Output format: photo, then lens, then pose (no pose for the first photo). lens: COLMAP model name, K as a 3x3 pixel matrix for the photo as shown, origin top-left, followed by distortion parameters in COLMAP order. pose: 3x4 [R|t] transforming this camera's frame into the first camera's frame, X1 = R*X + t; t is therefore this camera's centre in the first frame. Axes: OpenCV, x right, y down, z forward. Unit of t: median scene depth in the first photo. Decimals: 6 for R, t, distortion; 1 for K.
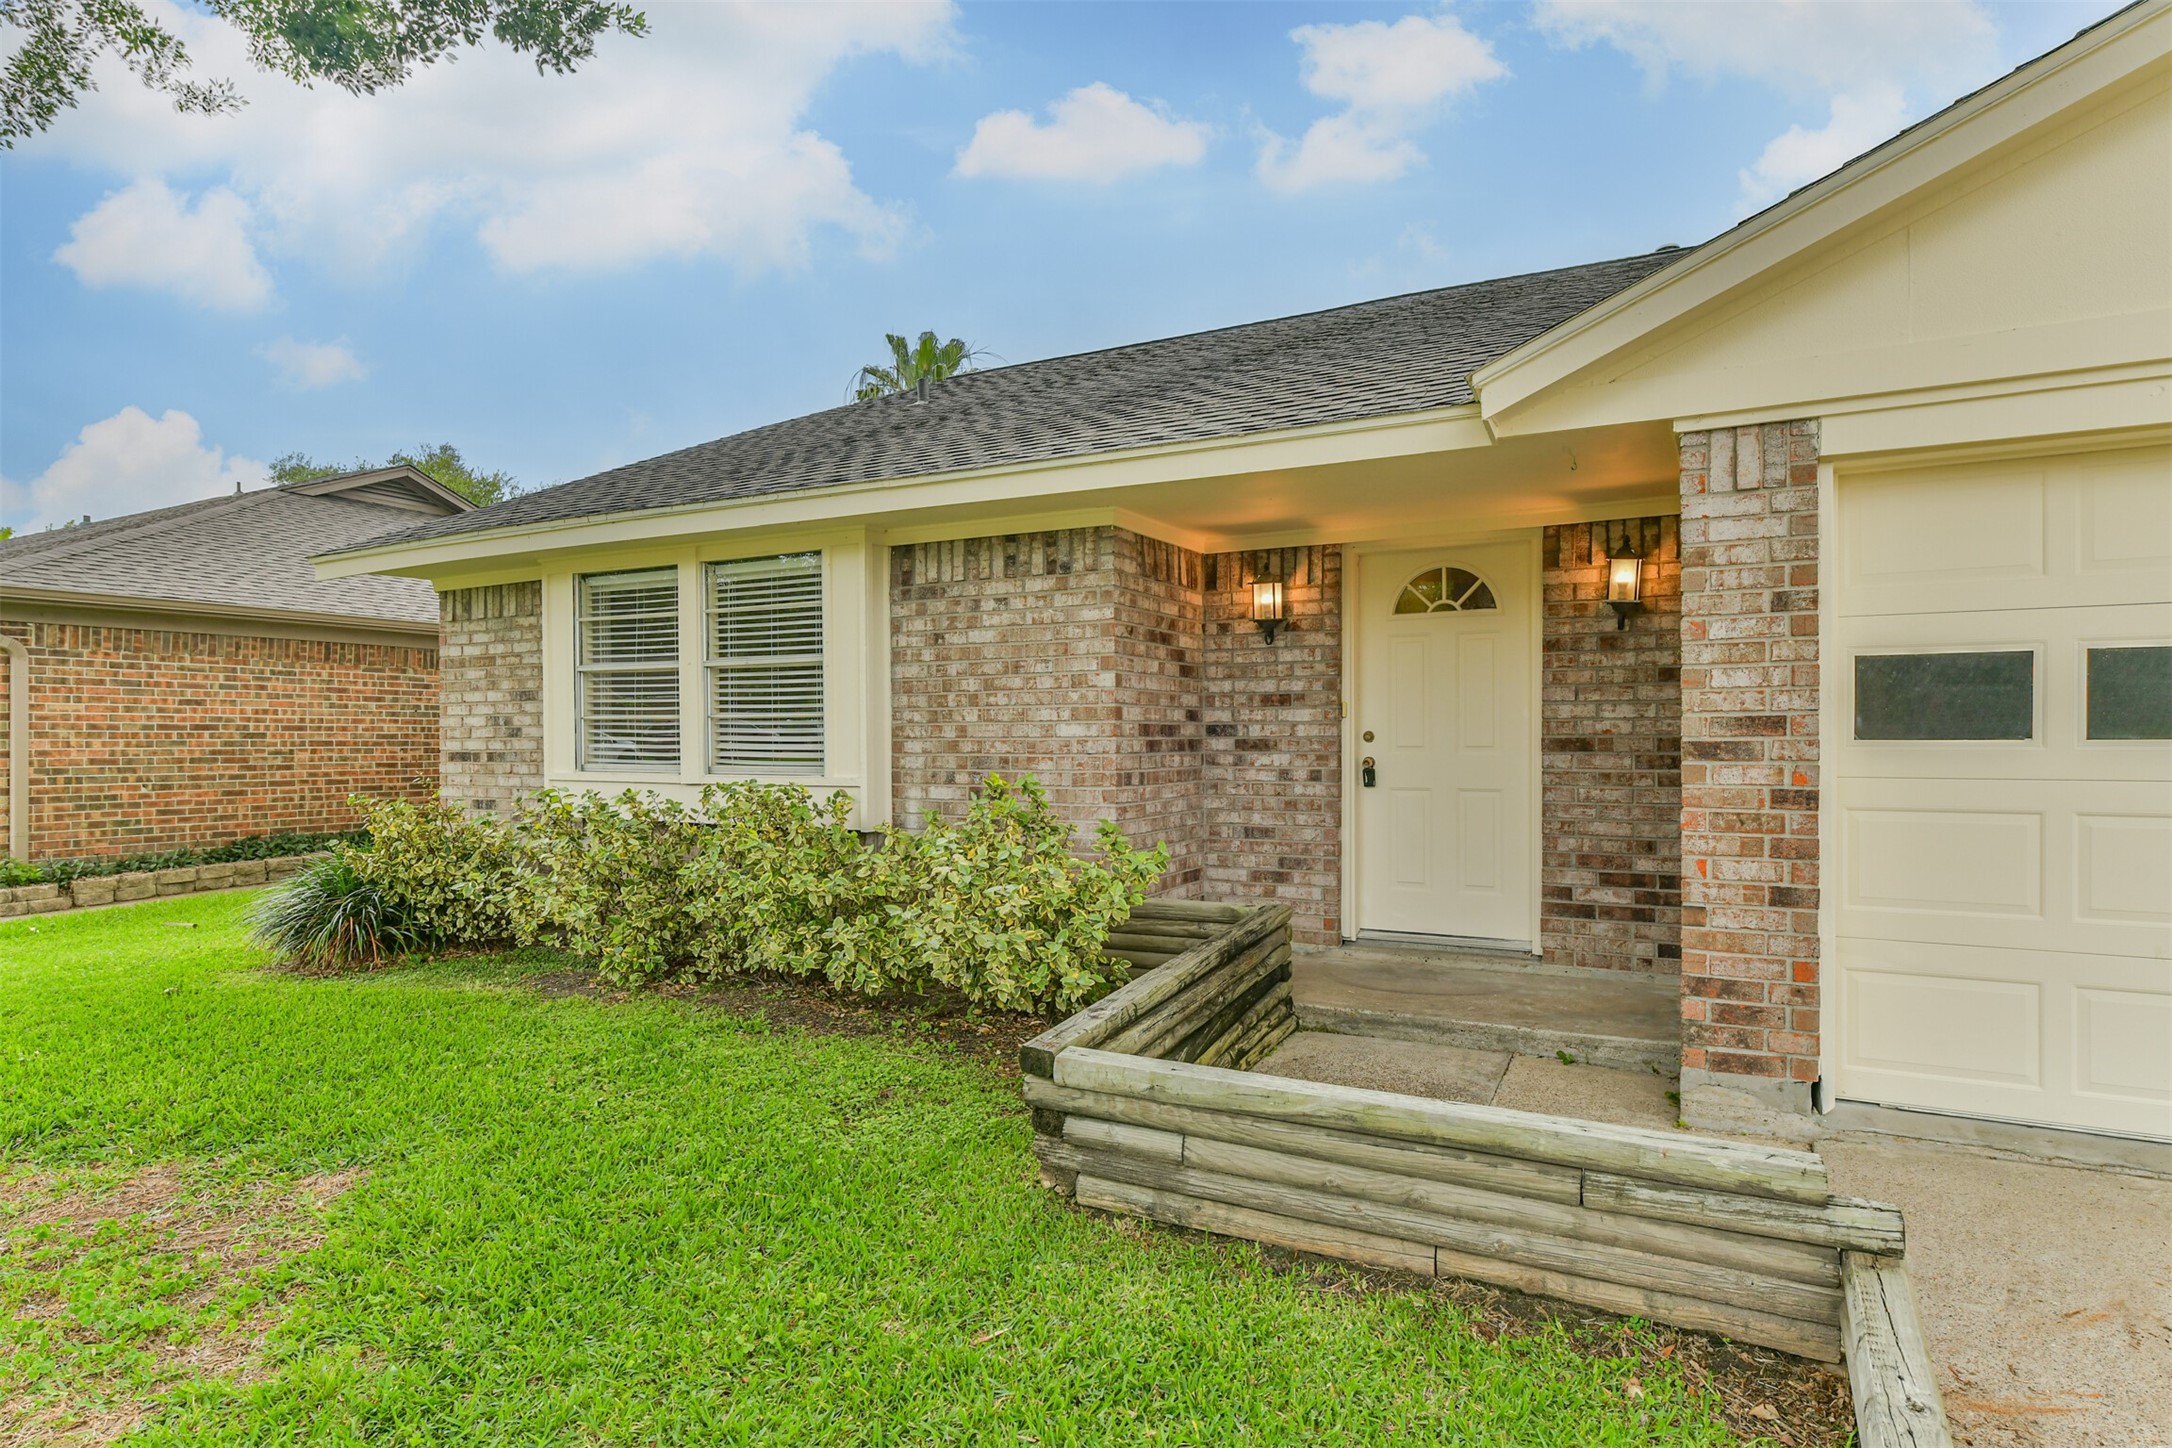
lens RADIAL K [[1101.3, 0, 1128.0], [0, 1101.3, 745.3], [0, 0, 1]] dist [0.003301, -0.000151]
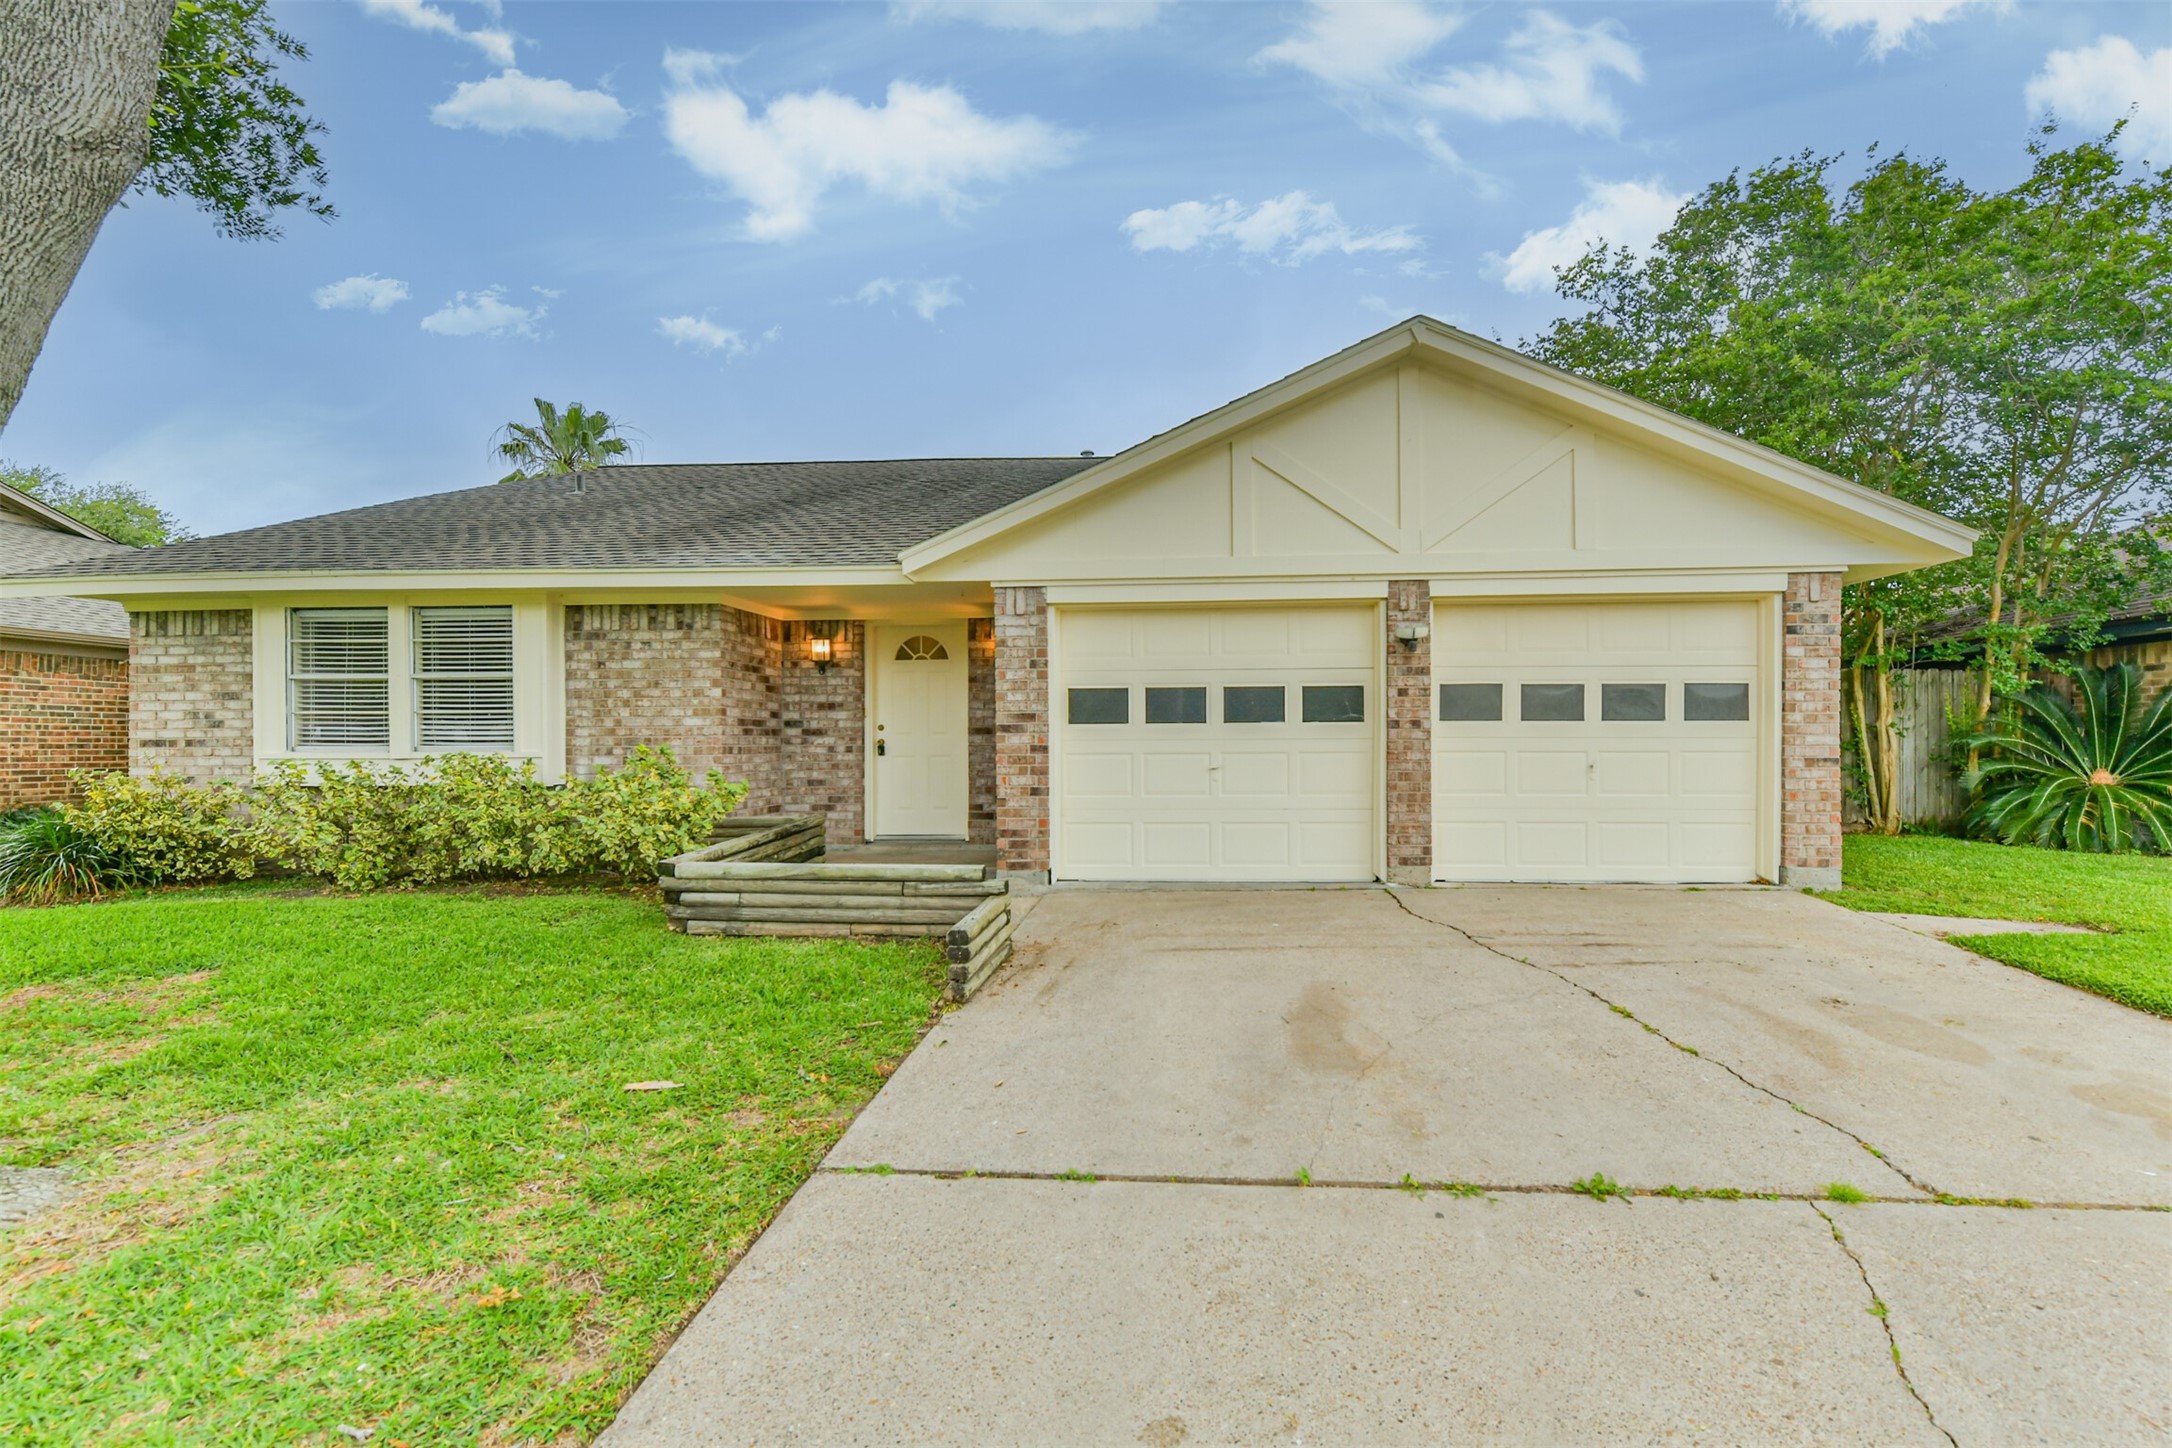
lens RADIAL K [[830.4, 0, 1129.5], [0, 830.4, 740.1], [0, 0, 1]] dist [0.000626, 0.000003]
pose [[0.915405, -0.001435, 0.402531, 0.044596], [0.006151, 0.999927, -0.010425, 0.029394], [-0.402487, 0.012019, 0.915347, -0.406728]]
